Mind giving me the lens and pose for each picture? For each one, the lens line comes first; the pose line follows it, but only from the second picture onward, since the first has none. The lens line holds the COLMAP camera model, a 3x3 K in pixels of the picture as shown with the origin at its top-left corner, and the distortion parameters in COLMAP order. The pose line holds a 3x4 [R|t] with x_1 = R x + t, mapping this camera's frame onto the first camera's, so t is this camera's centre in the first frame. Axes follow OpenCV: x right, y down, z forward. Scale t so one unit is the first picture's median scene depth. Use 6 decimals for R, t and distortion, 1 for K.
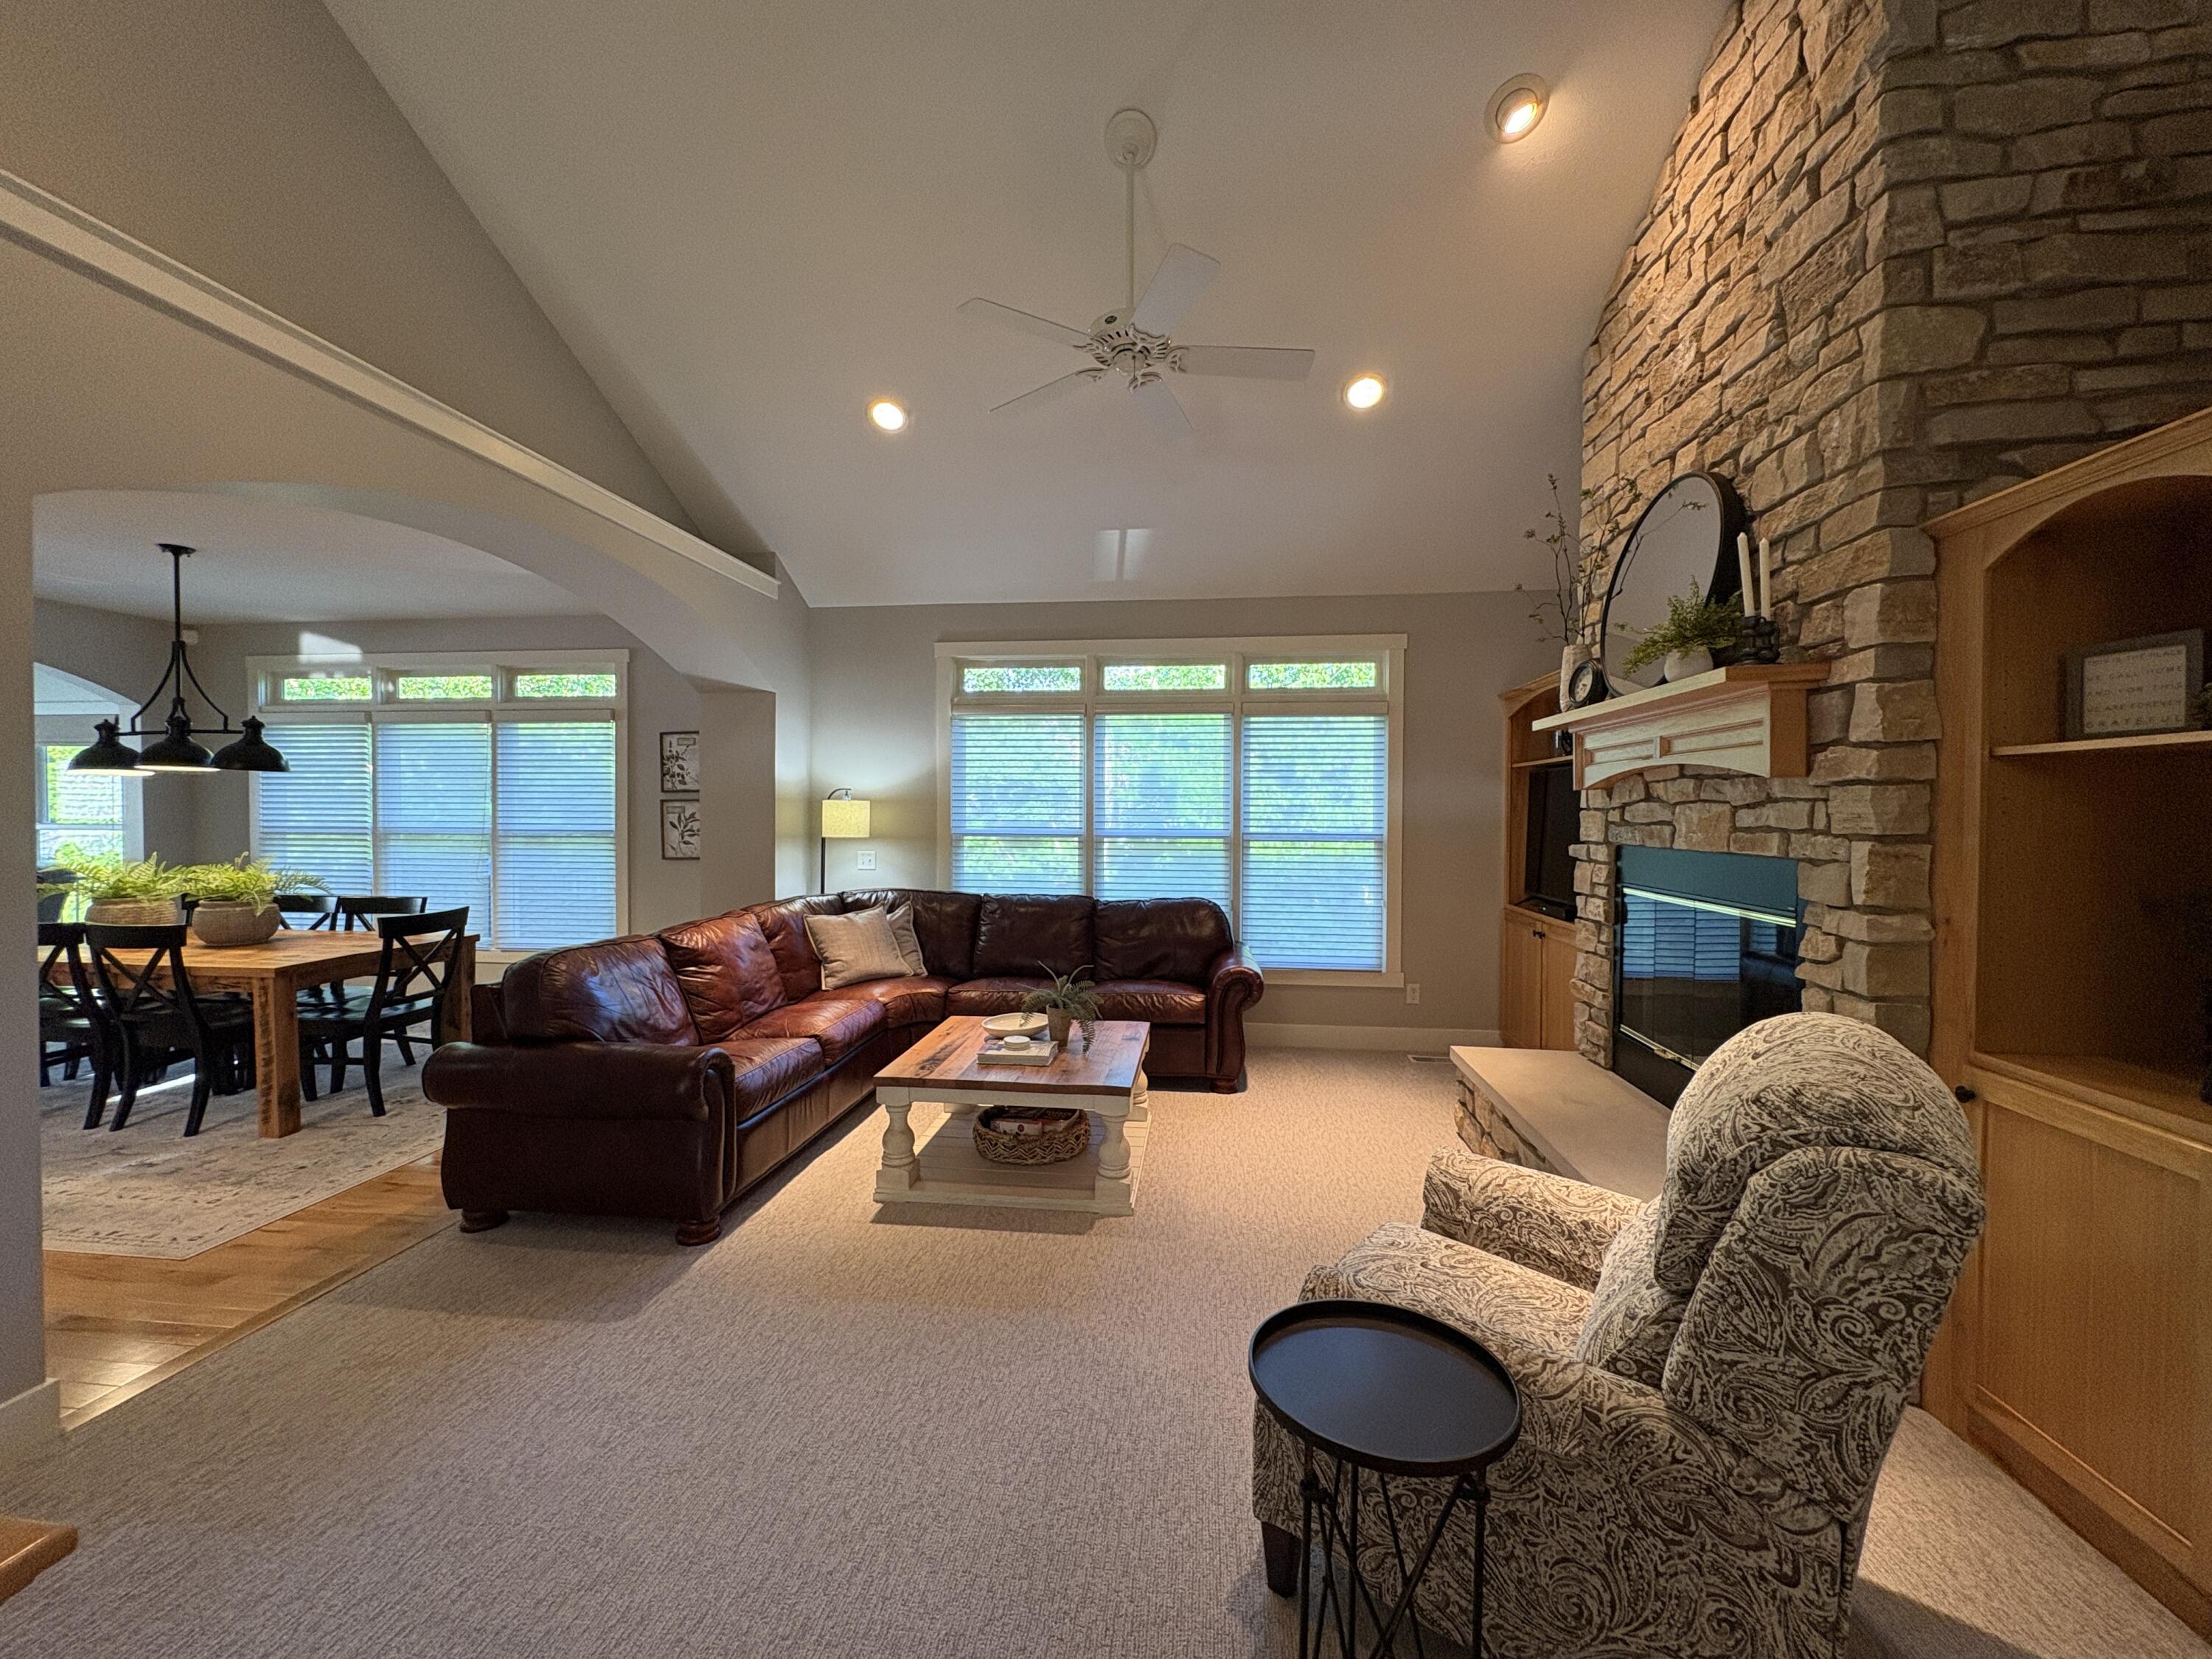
lens RADIAL K [[880.2, 0, 1104.0], [0, 880.2, 826.5], [0, 0, 1]] dist [0.003130, 0.000070]
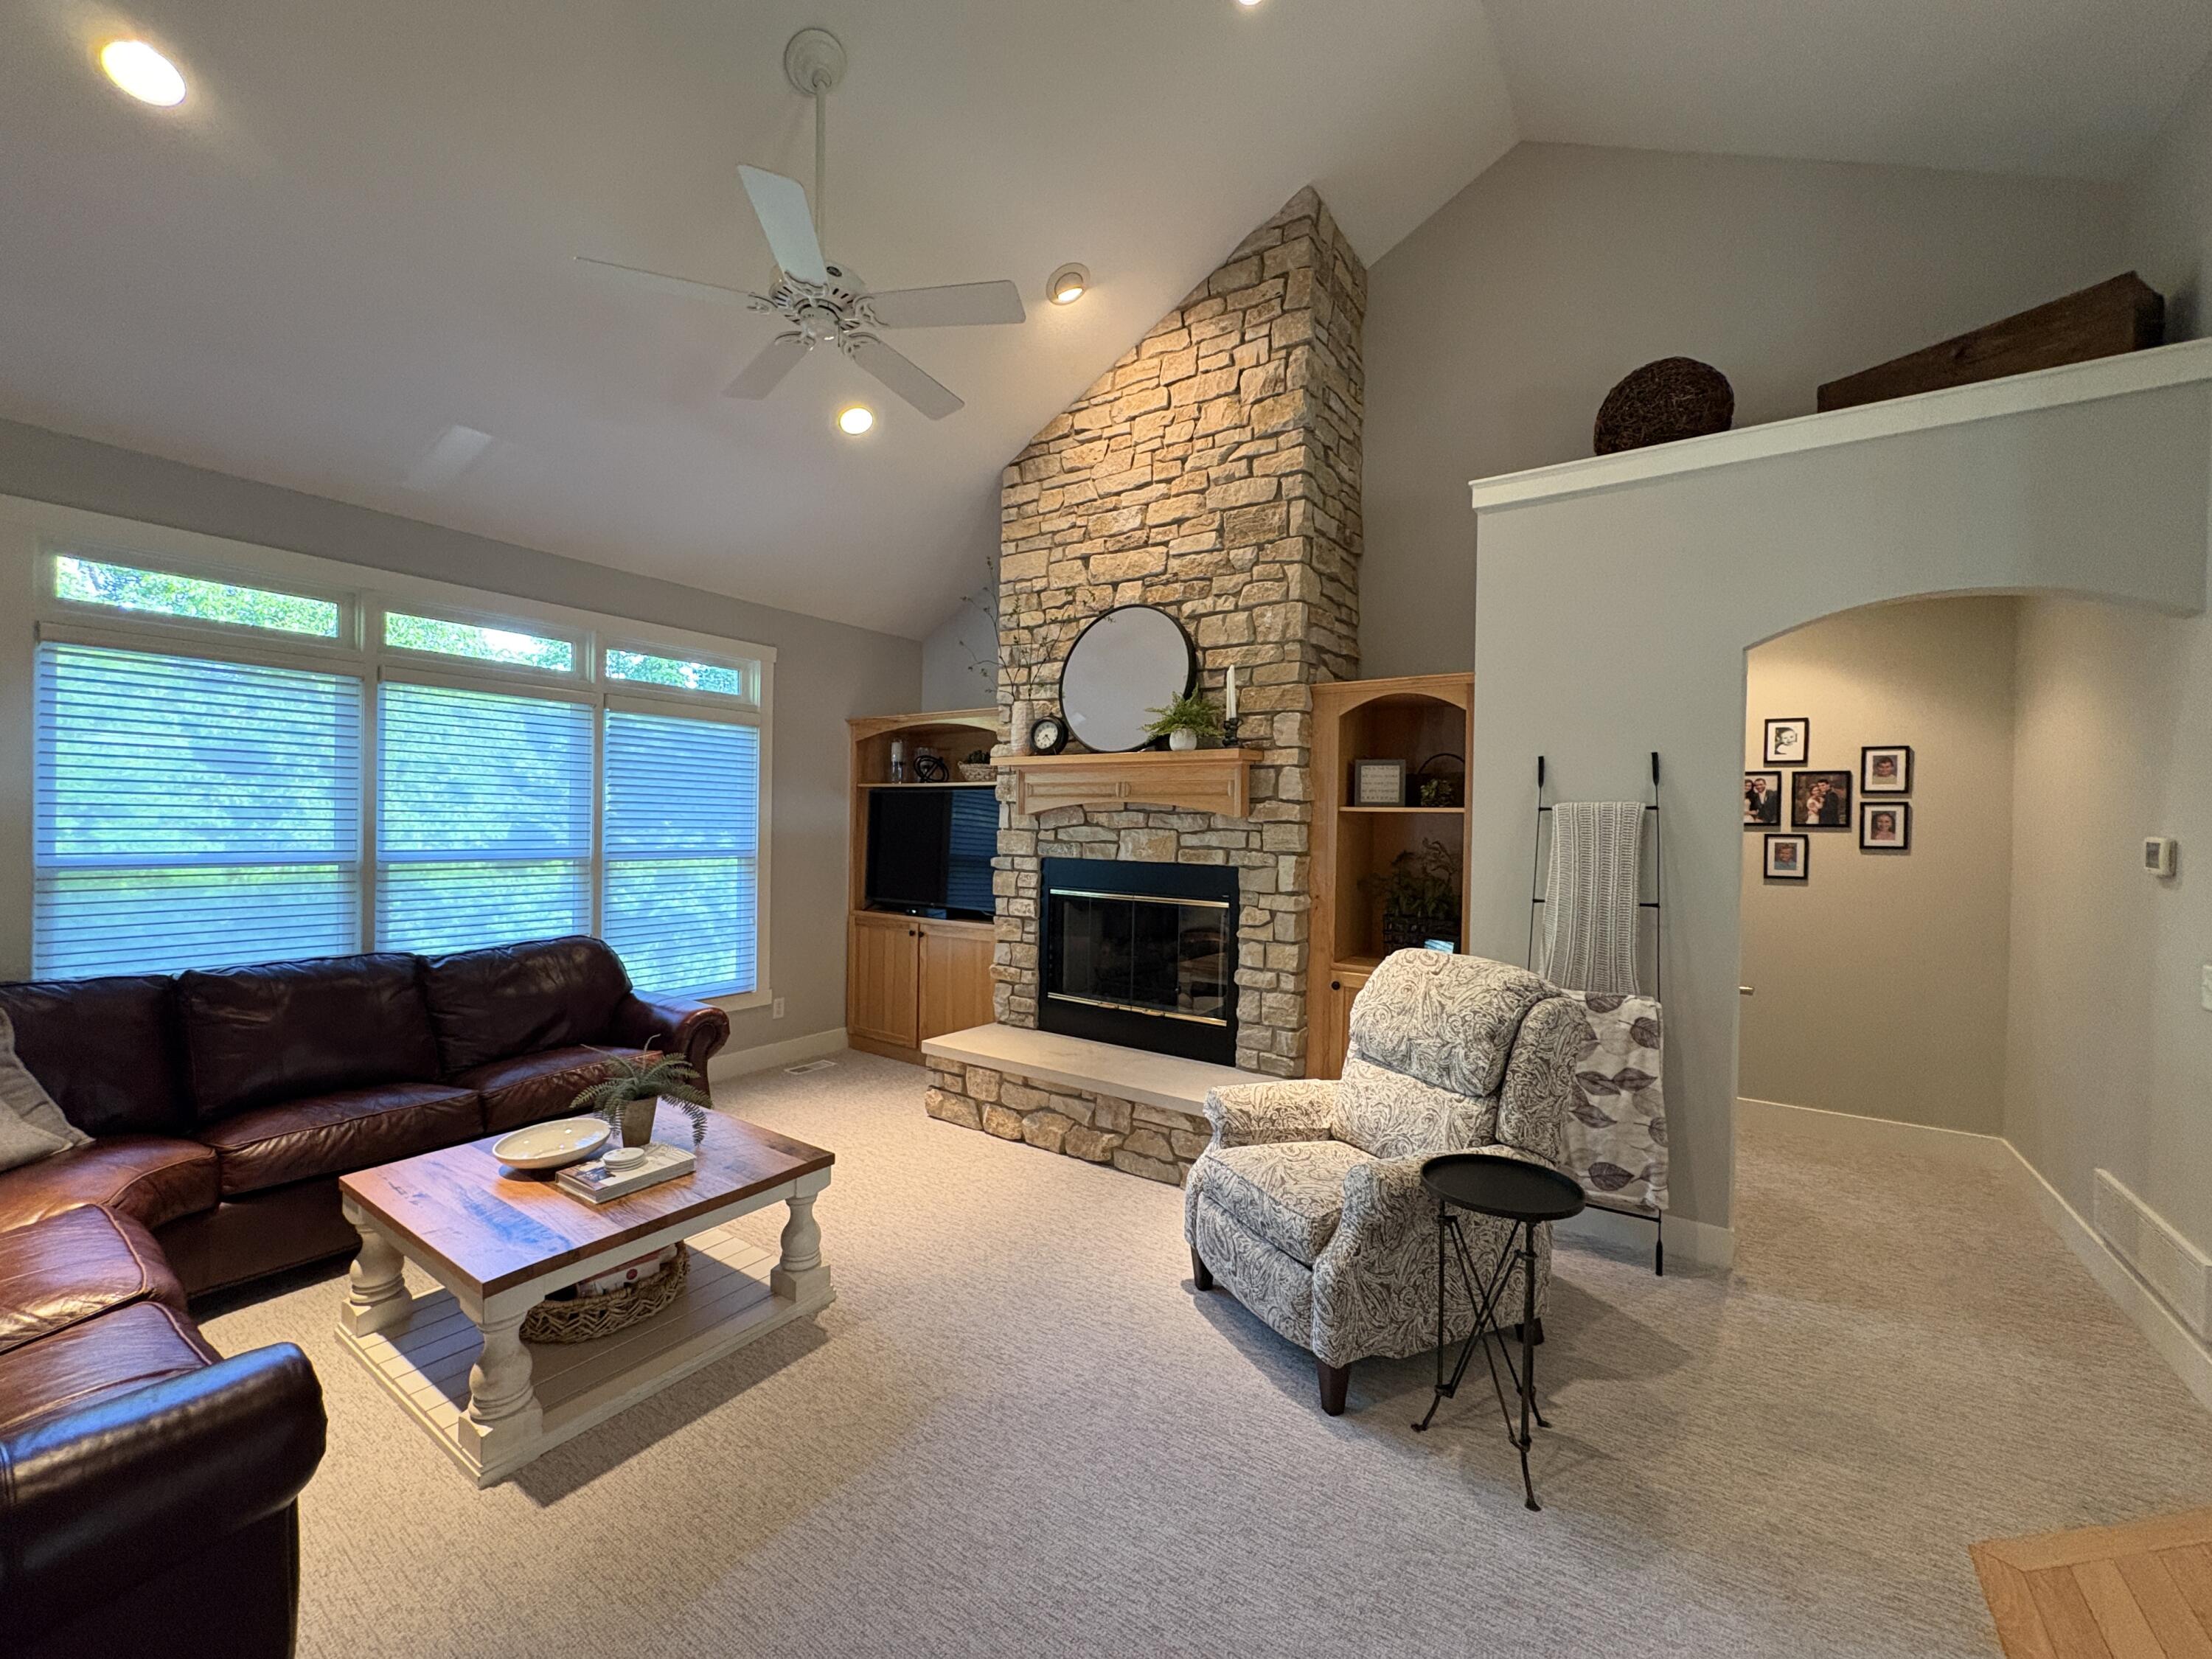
lens RADIAL K [[880.2, 0, 1105.2], [0, 880.2, 827.7], [0, 0, 1]] dist [0.003130, 0.000070]
pose [[0.461252, -0.001548, 0.887268, -0.752328], [-0.000380, 0.999998, 0.001942, -0.036108], [-0.887269, -0.001233, 0.461251, 0.431410]]
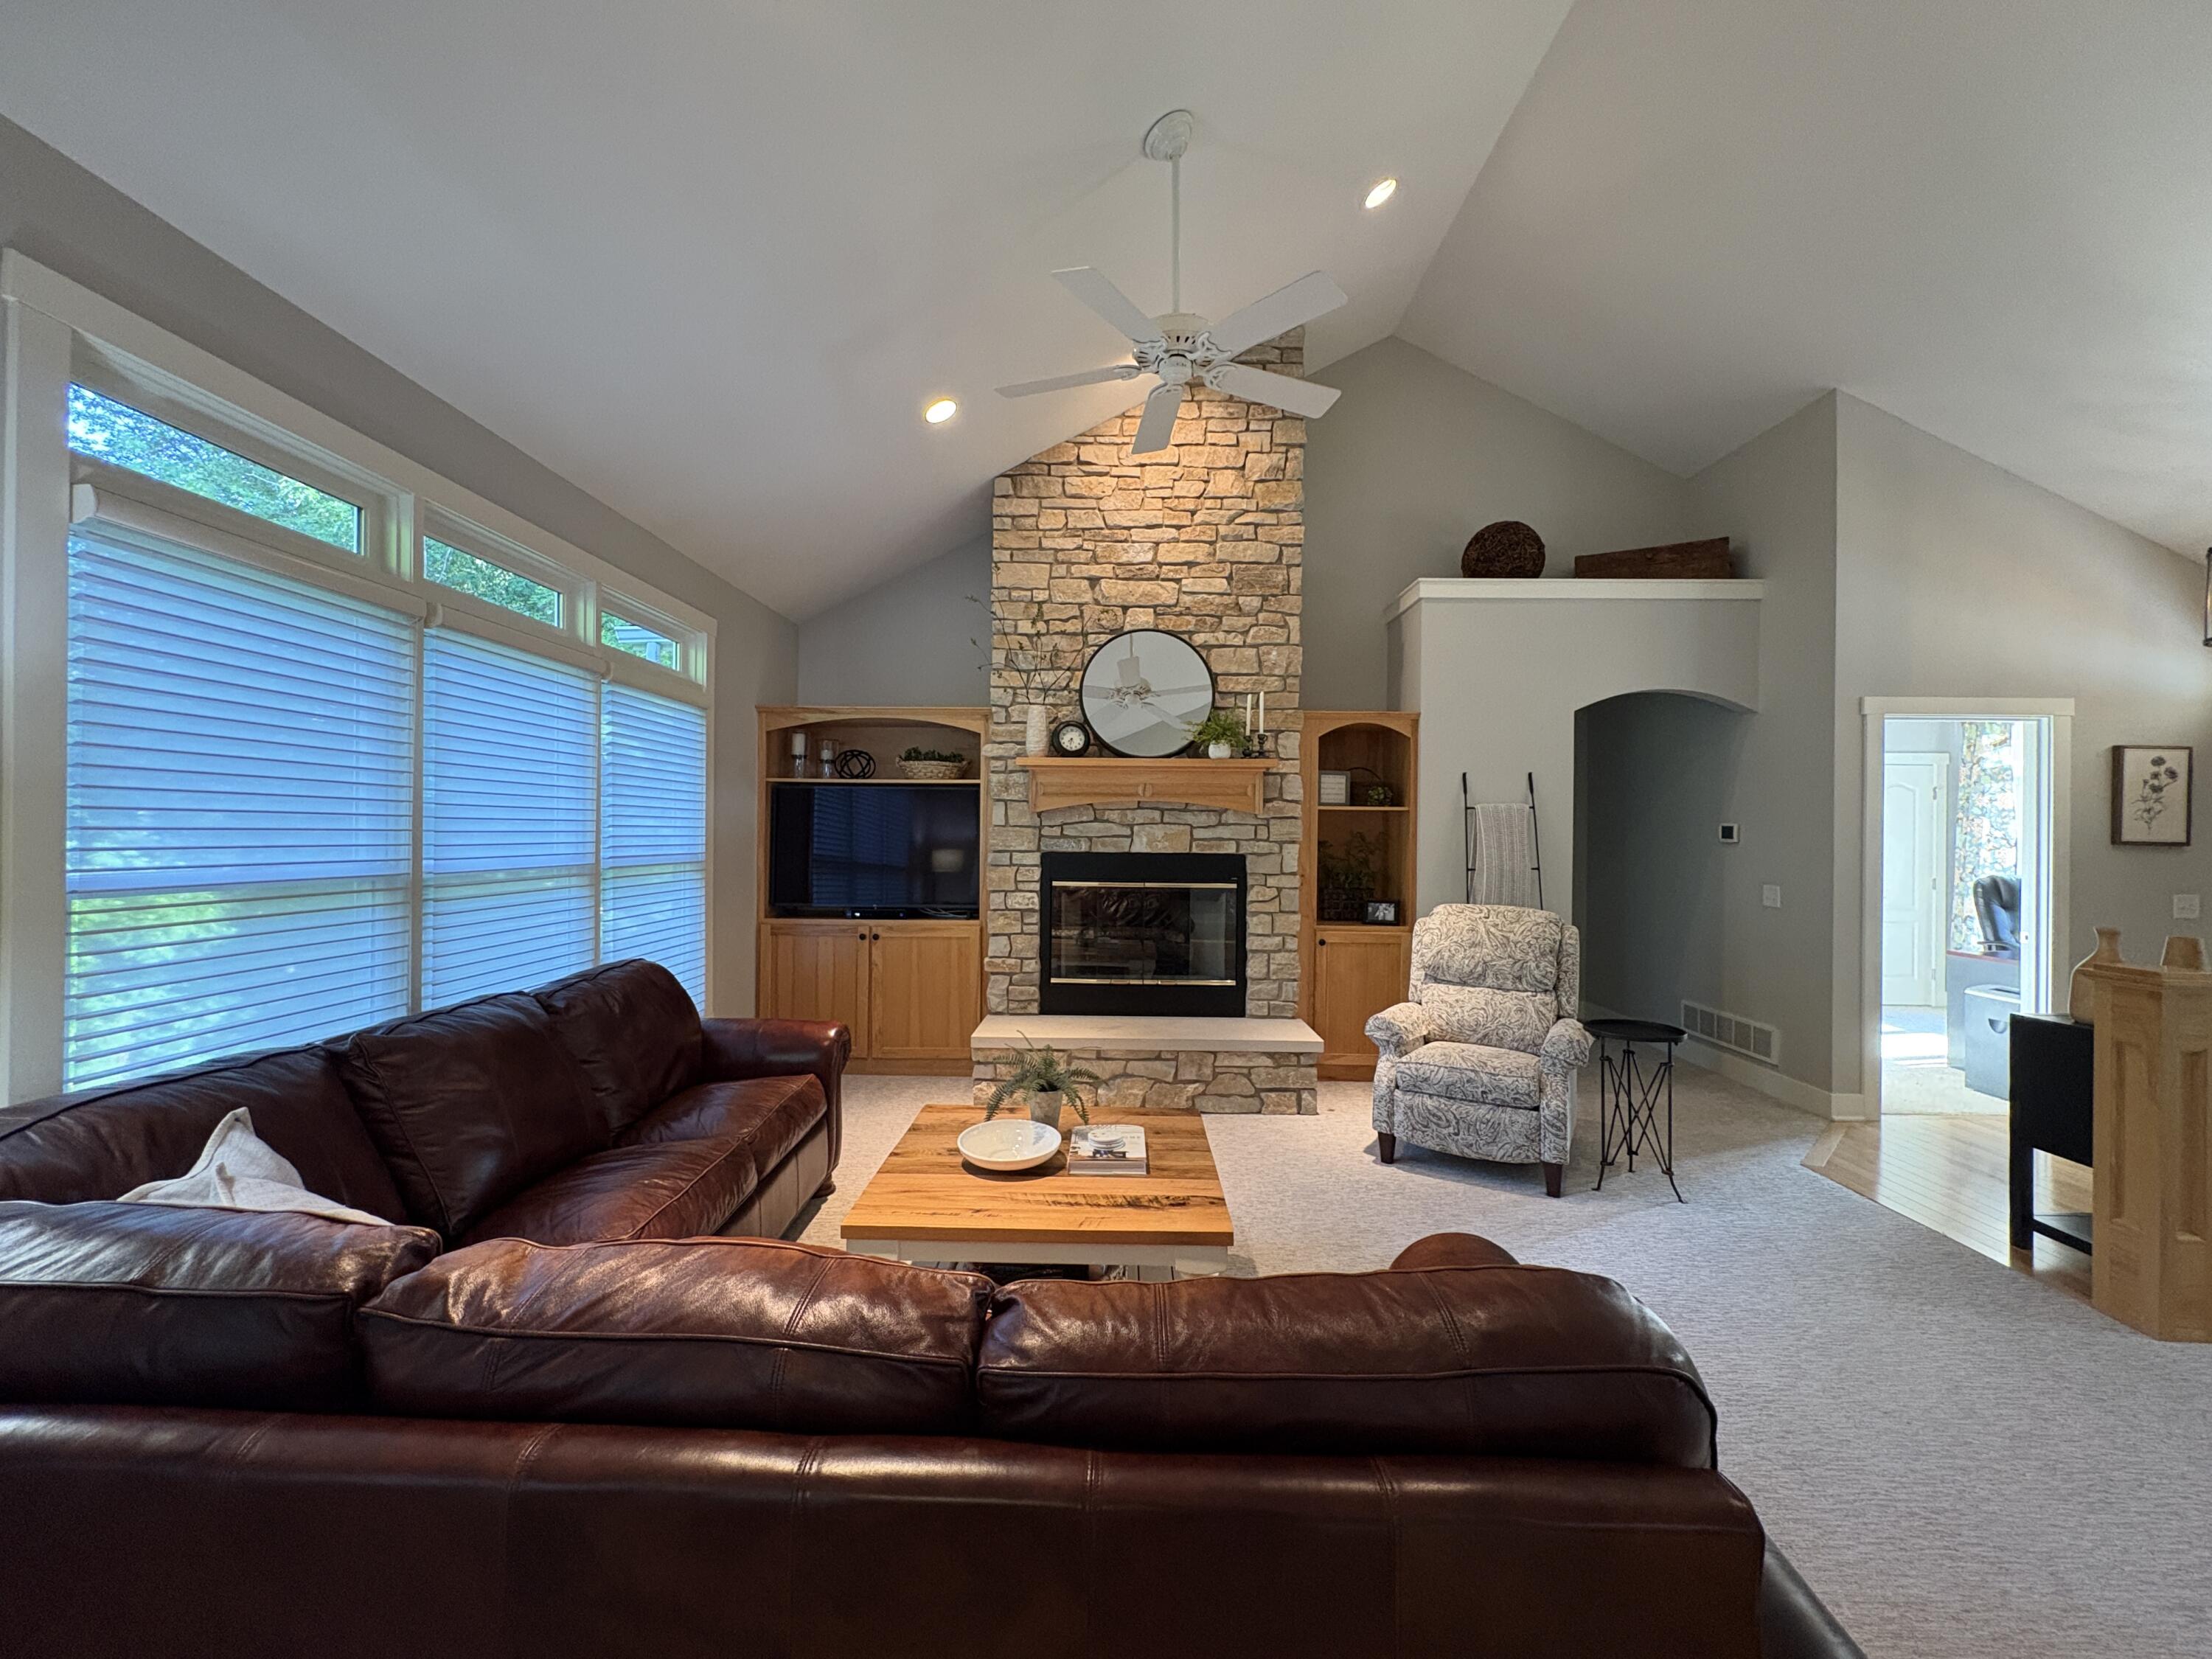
lens RADIAL K [[880.2, 0, 1103.2], [0, 880.2, 828.8], [0, 0, 1]] dist [0.003130, 0.000070]
pose [[-0.105065, -0.002863, 0.994461, -1.141371], [0.007631, 0.999964, 0.003685, -0.028822], [-0.994436, 0.007976, -0.105039, 1.460237]]
